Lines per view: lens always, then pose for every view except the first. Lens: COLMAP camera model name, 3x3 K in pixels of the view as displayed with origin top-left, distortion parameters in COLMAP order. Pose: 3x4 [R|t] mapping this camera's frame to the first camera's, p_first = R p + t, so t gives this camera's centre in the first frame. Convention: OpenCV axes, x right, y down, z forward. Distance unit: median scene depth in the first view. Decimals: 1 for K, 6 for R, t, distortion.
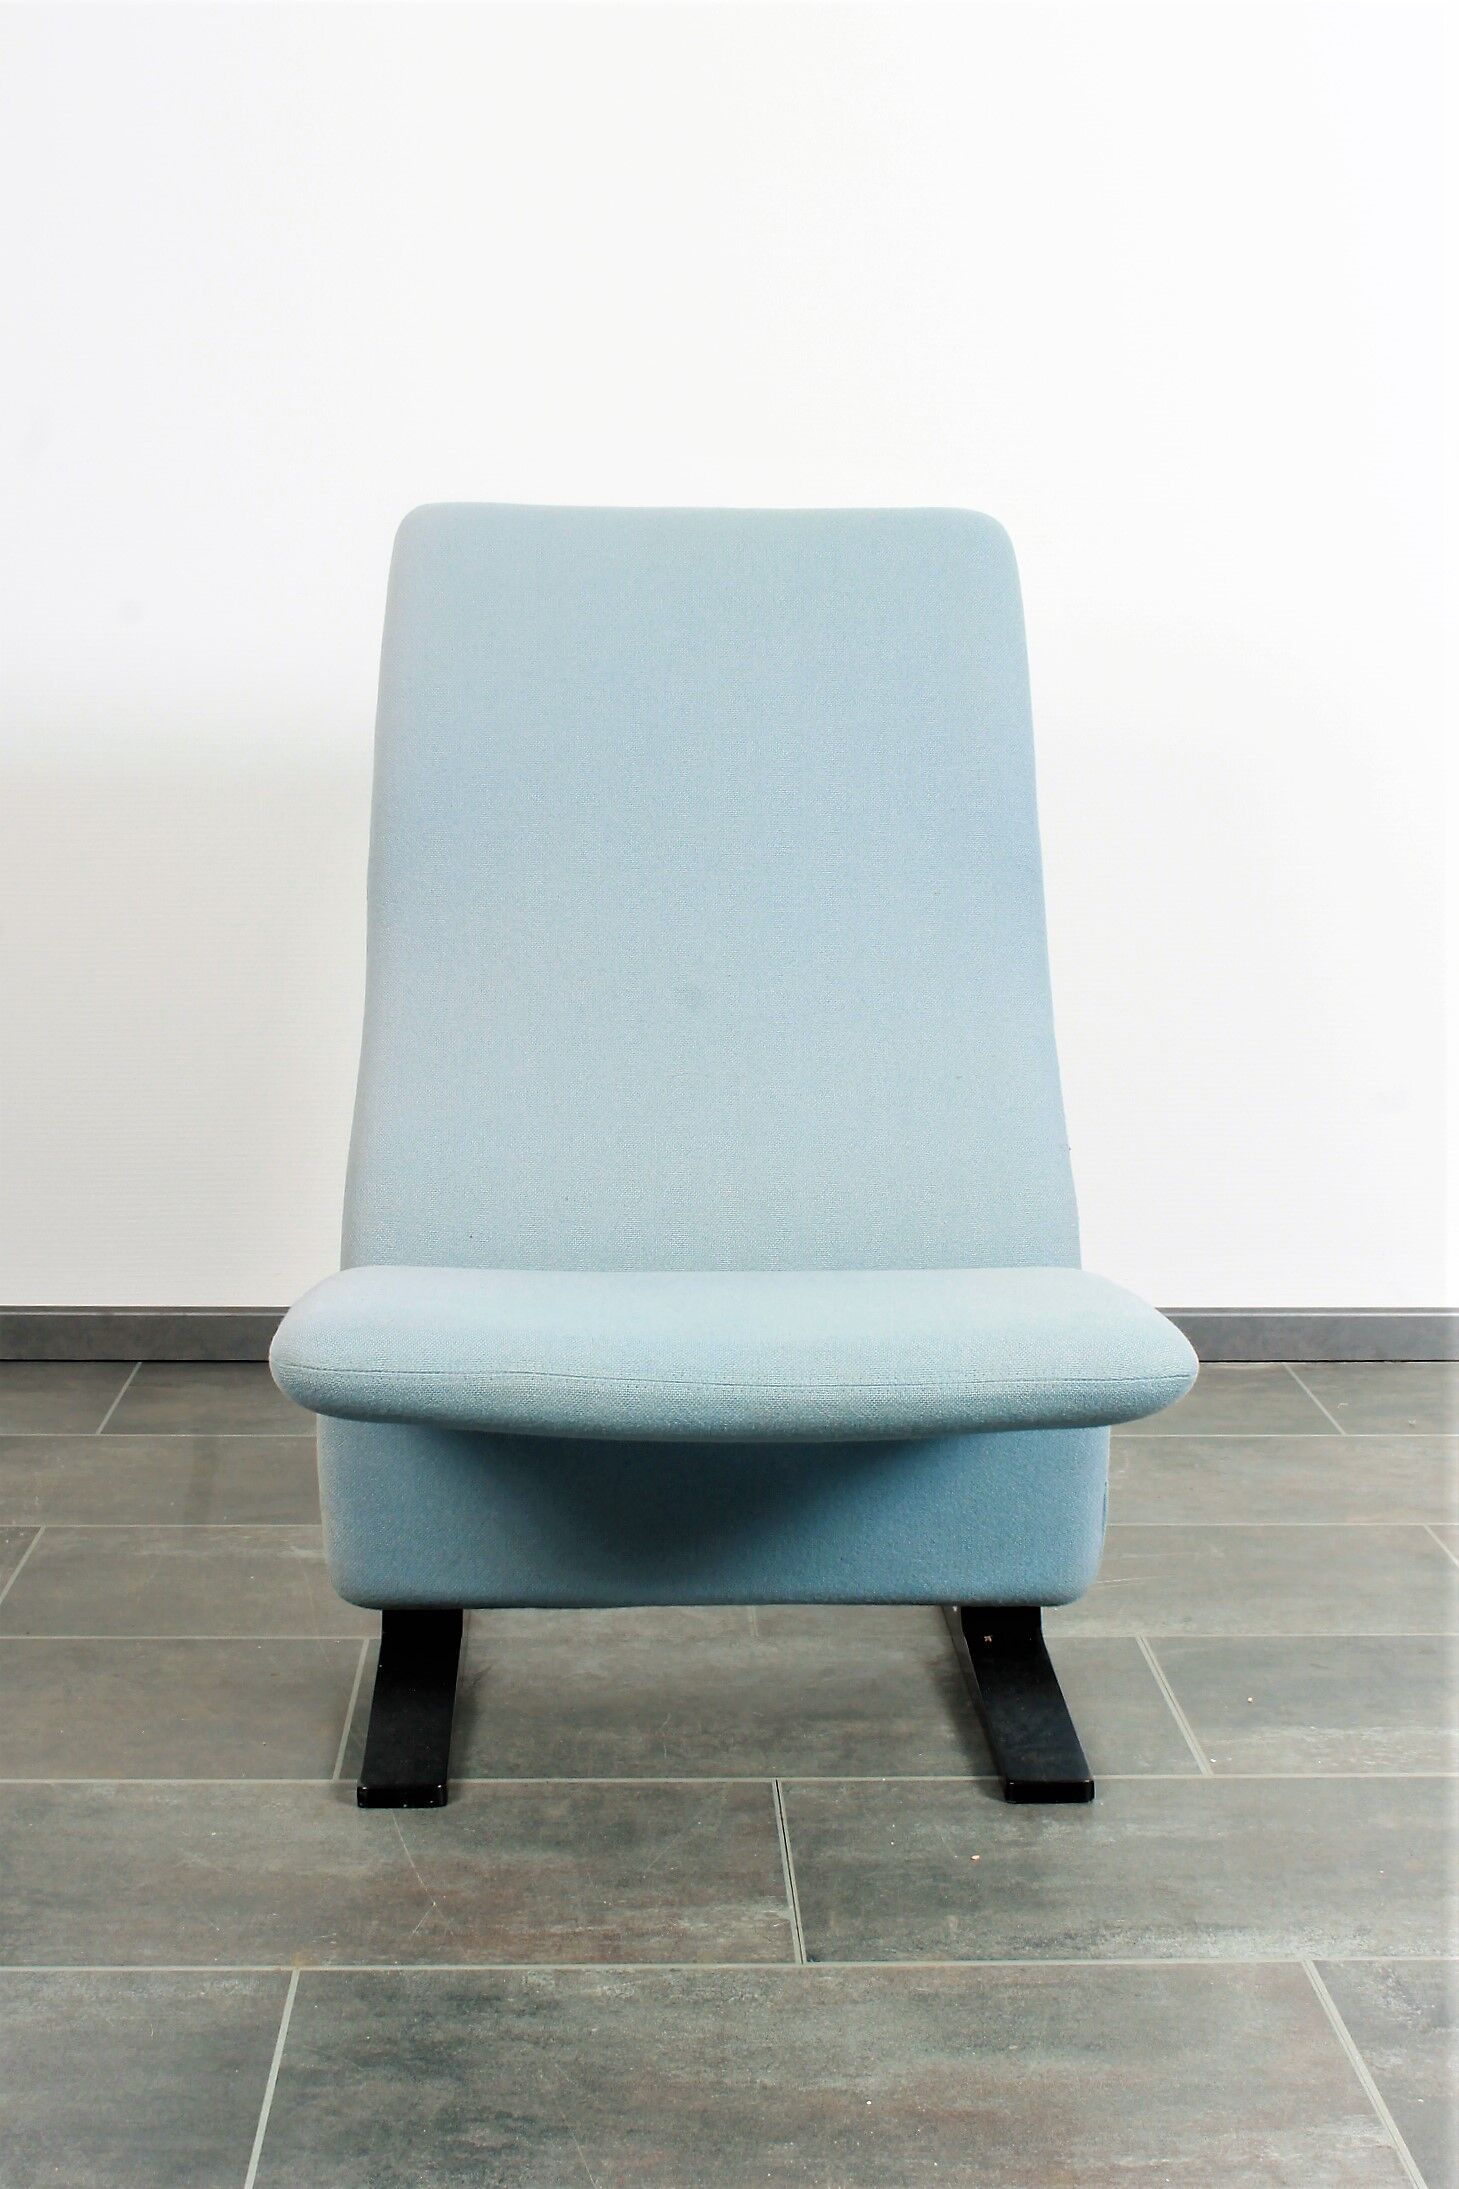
lens RADIAL K [[3266.8, 0, 725.7], [0, 3266.8, 1152.2], [0, 0, 1]] dist [-0.016929, 0.000000]
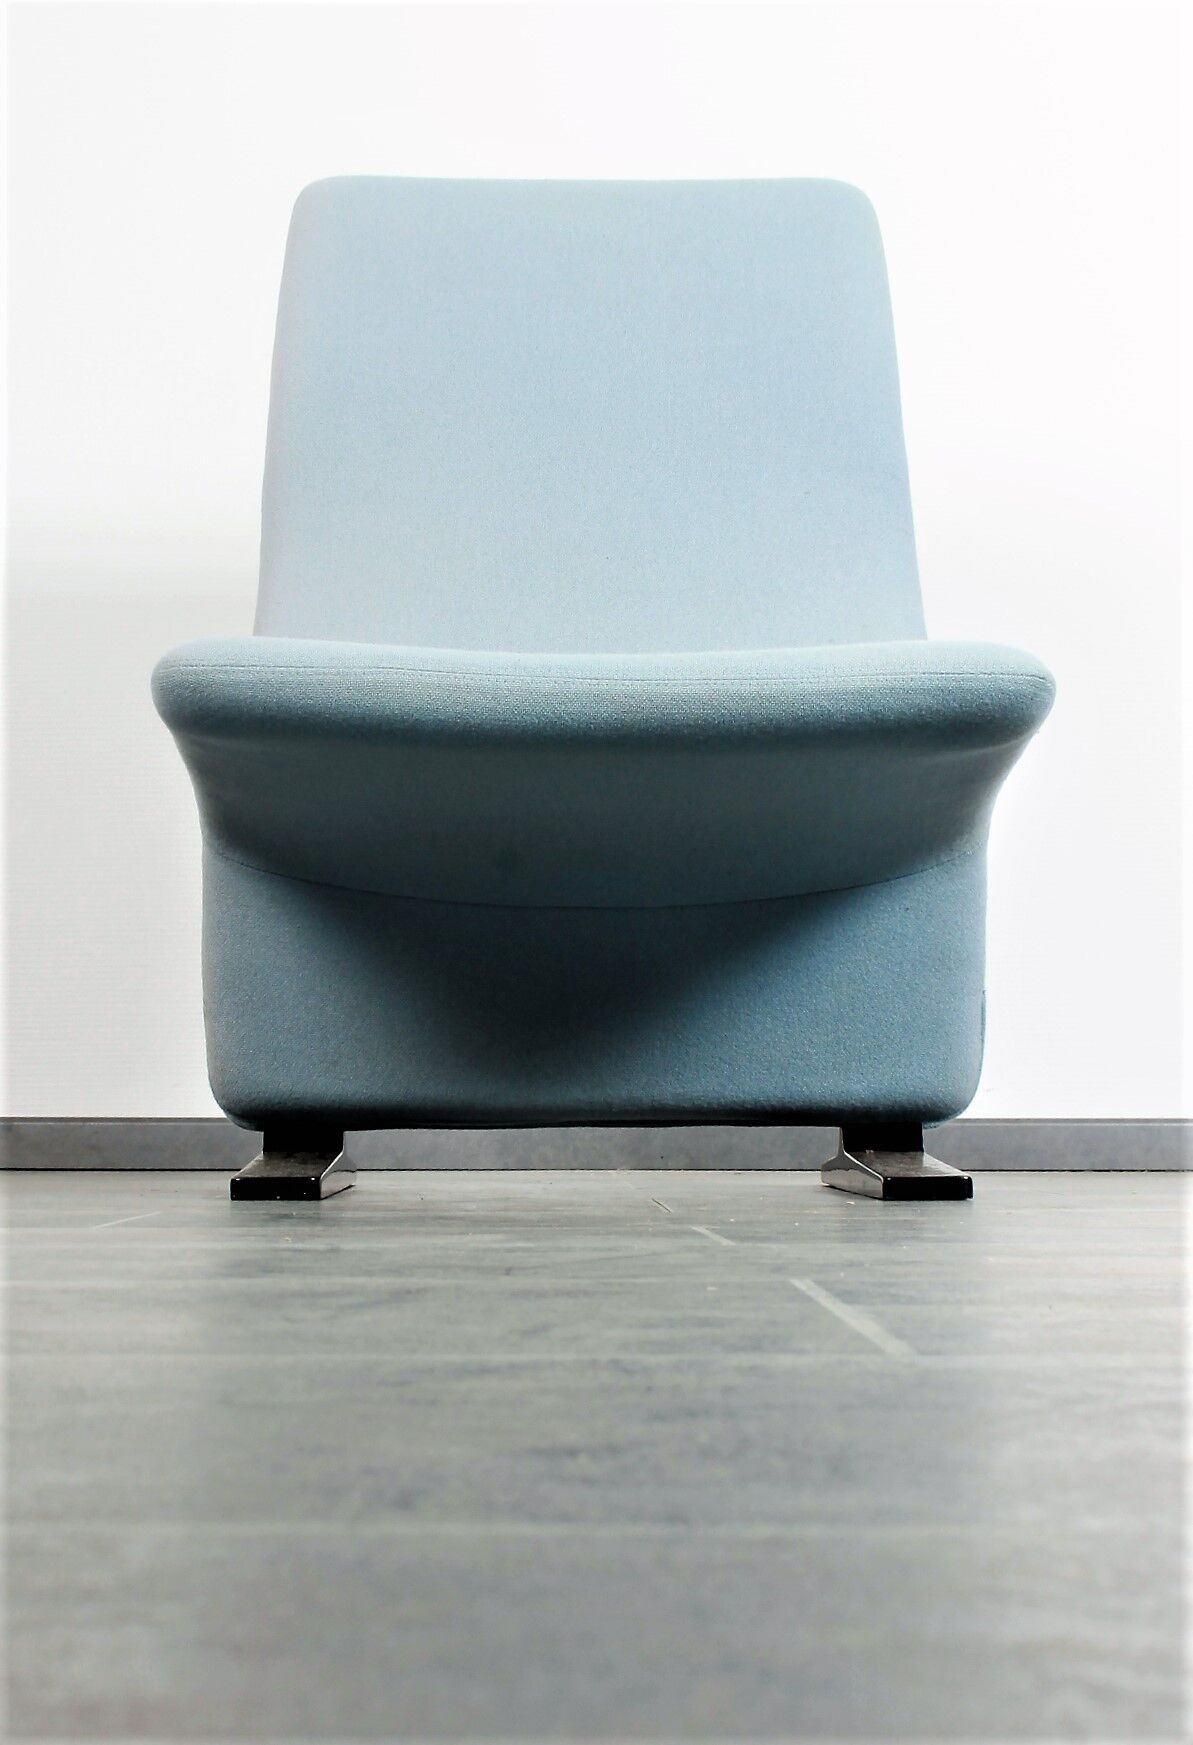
lens RADIAL K [[3277.8, 0, 585.9], [0, 3277.8, 973.9], [0, 0, 1]] dist [-0.038473, 0.000000]
pose [[0.999751, -0.010439, -0.019712, 0.015890], [0.006350, 0.980368, -0.197076, 0.330771], [0.021382, 0.196902, 0.980190, 0.008068]]
